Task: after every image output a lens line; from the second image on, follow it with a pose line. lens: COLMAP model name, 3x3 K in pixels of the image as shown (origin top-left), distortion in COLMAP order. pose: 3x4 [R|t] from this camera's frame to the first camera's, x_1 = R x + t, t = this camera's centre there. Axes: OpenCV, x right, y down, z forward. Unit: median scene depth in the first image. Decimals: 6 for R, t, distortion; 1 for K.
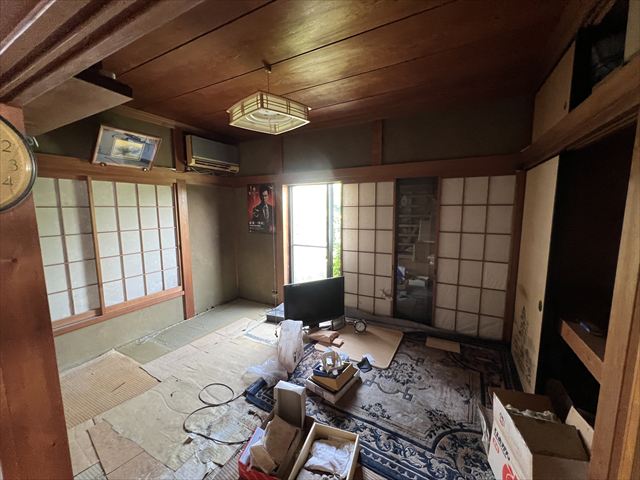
lens RADIAL K [[256.0, 0, 319.7], [0, 256.0, 239.9], [0, 0, 1]] dist [-0.001261, -0.000213]
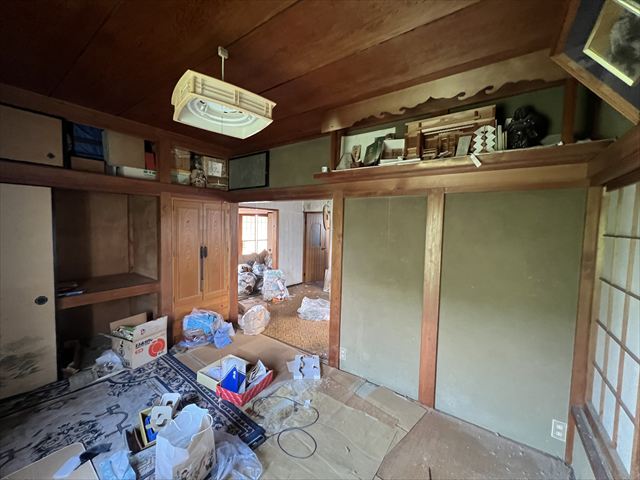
lens RADIAL K [[256.0, 0, 320.3], [0, 256.0, 239.0], [0, 0, 1]] dist [-0.001261, -0.000213]
pose [[-0.991381, -0.026647, 0.128269, -0.645288], [-0.003297, 0.983859, 0.178913, -0.262679], [-0.130966, 0.176948, -0.975468, 1.920283]]
